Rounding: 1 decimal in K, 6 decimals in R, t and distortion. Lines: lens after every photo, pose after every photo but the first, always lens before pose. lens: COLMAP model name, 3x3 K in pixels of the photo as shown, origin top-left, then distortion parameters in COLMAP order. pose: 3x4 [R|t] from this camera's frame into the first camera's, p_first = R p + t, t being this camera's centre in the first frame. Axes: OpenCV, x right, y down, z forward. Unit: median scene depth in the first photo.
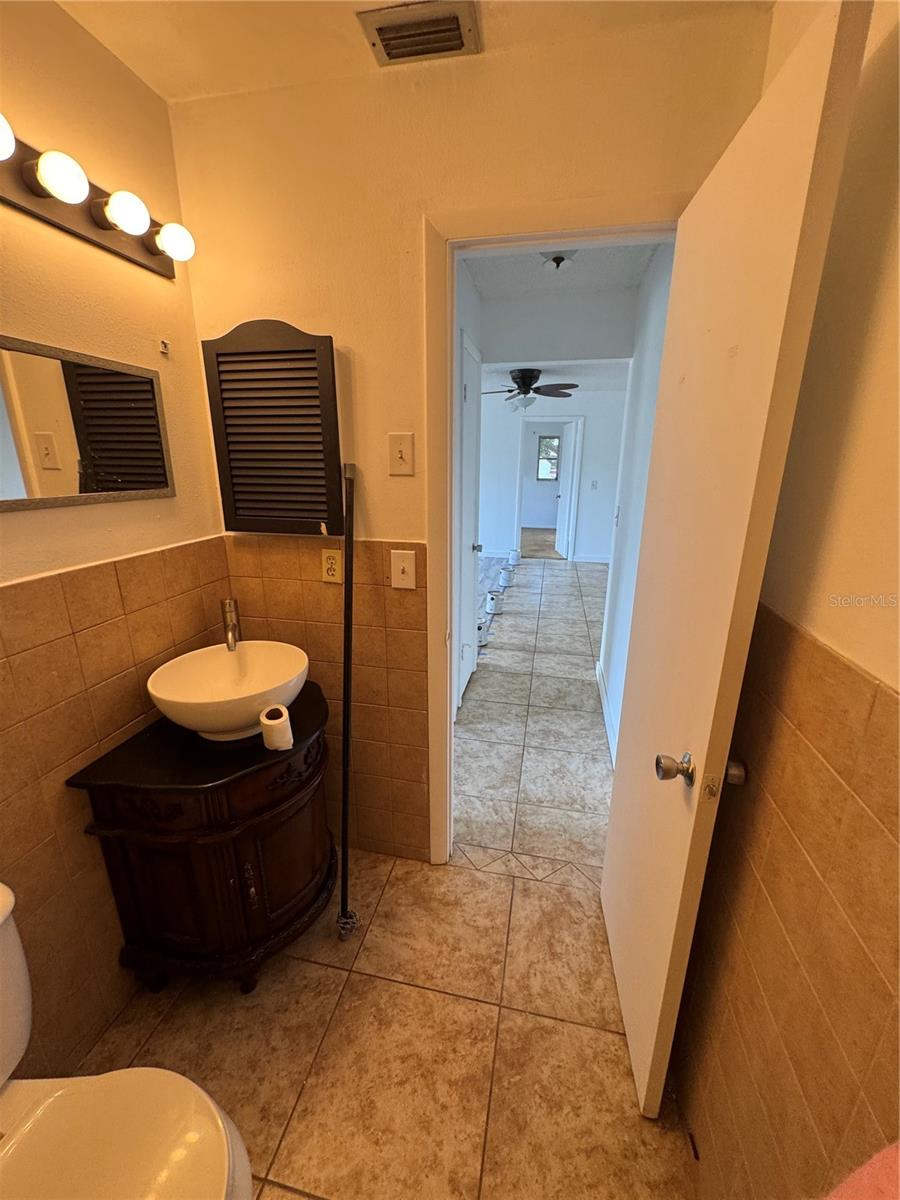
lens RADIAL K [[482.0, 0, 450.0], [0, 482.0, 600.0], [0, 0, 1]] dist [-0.001289, -0.000012]
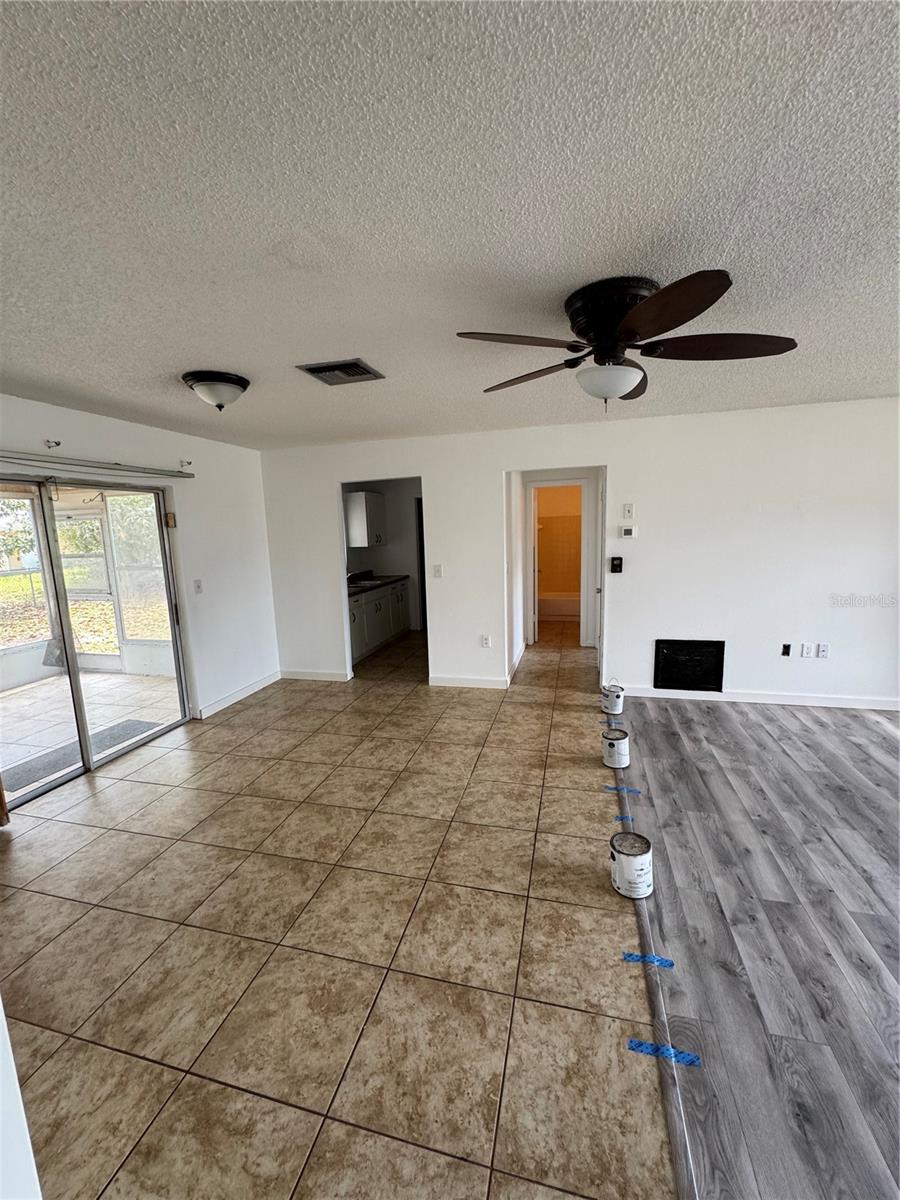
lens RADIAL K [[482.0, 0, 450.0], [0, 482.0, 600.0], [0, 0, 1]] dist [-0.001289, -0.000012]
pose [[-0.998454, 0.016990, 0.052919, 0.321137], [0.037847, 0.905107, 0.423497, -0.529420], [-0.040702, 0.424845, -0.904351, 1.745023]]
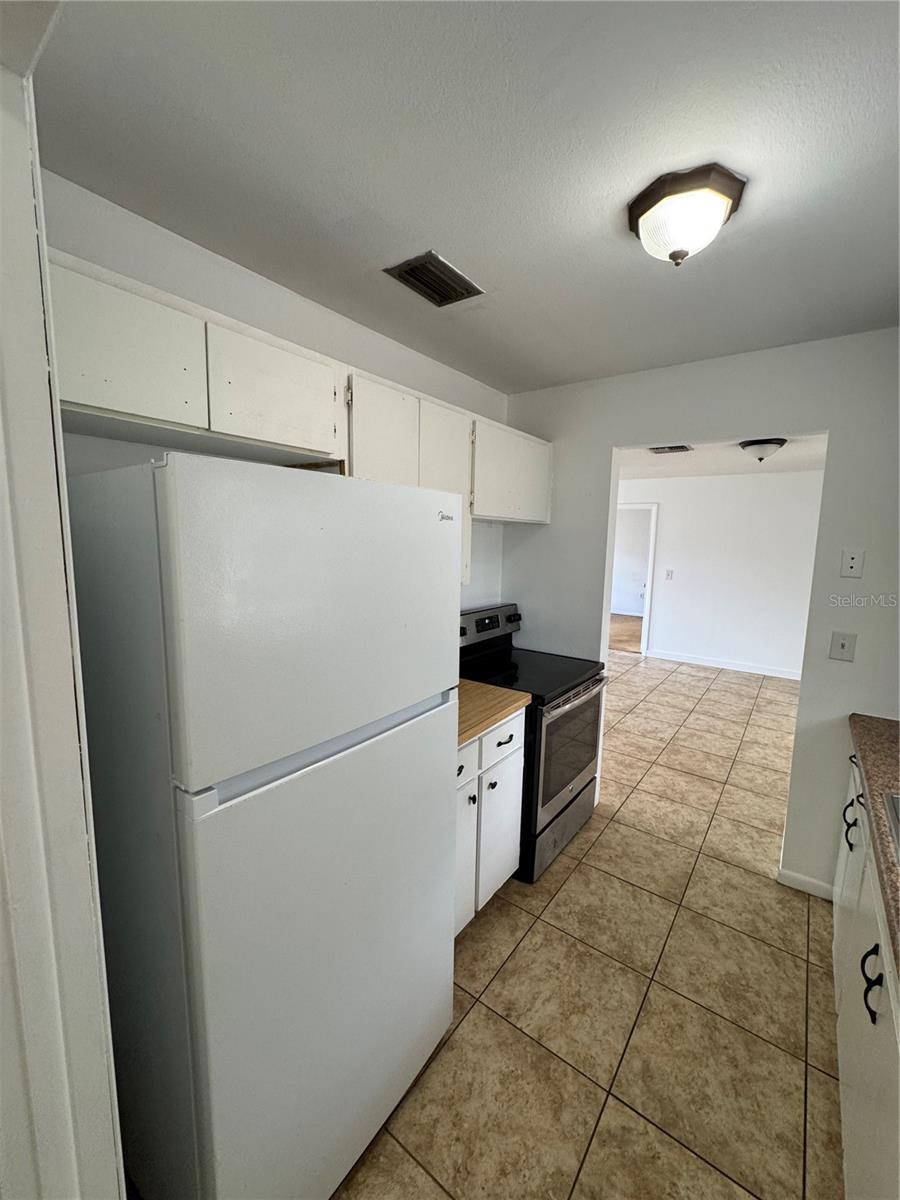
lens RADIAL K [[482.0, 0, 450.0], [0, 482.0, 600.0], [0, 0, 1]] dist [-0.001289, -0.000012]
pose [[0.907155, 0.064147, -0.415878, 0.509619], [-0.131449, 0.982053, -0.135253, -0.023928], [0.399738, 0.177363, 0.899306, 0.031432]]
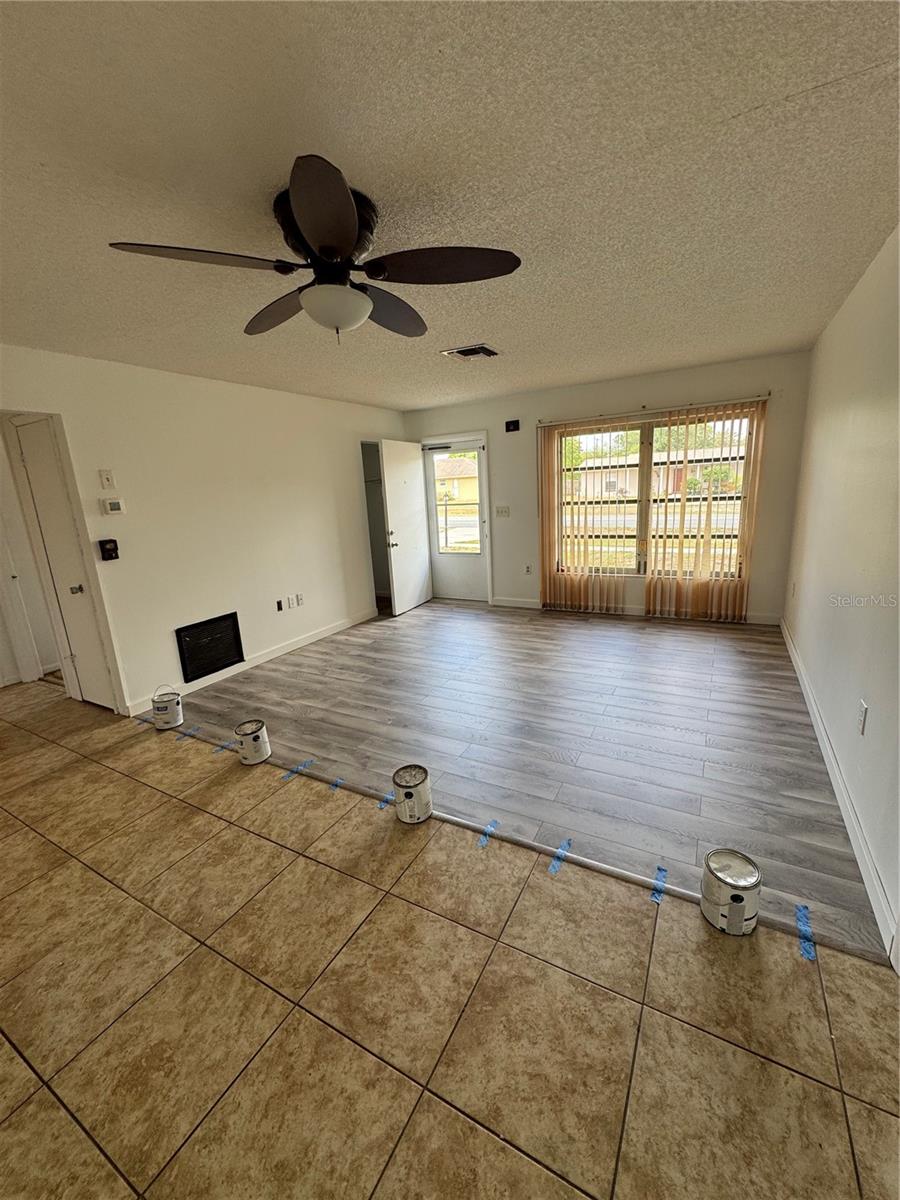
lens RADIAL K [[482.0, 0, 450.0], [0, 482.0, 600.0], [0, 0, 1]] dist [-0.001289, -0.000012]
pose [[-0.297582, 0.228582, -0.926928, 0.598115], [-0.217733, 0.929077, 0.299014, -0.434159], [0.929536, 0.290804, -0.226707, 1.502635]]
